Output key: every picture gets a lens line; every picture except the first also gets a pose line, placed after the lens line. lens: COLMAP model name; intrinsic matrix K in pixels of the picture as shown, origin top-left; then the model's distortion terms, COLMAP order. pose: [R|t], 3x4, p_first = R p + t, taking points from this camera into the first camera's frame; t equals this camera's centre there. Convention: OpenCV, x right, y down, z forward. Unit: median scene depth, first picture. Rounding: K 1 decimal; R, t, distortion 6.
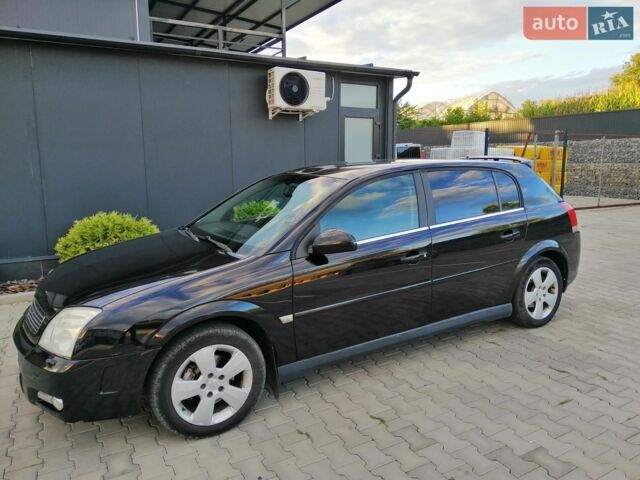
lens RADIAL K [[488.5, 0, 321.7], [0, 488.5, 242.2], [0, 0, 1]] dist [0.031743, -0.053909]
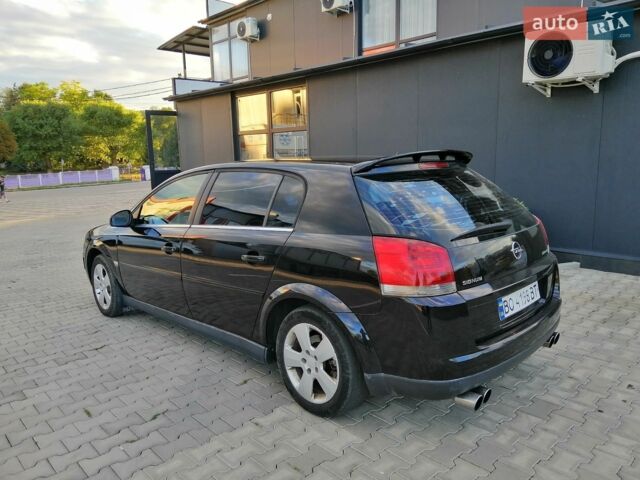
lens RADIAL K [[488.5, 0, 314.0], [0, 488.5, 239.0], [0, 0, 1]] dist [0.031743, -0.053909]
pose [[0.217538, 0.165065, -0.961993, 1.137774], [-0.138208, 0.980875, 0.137051, -0.161645], [0.966217, 0.103141, 0.236191, 0.900504]]
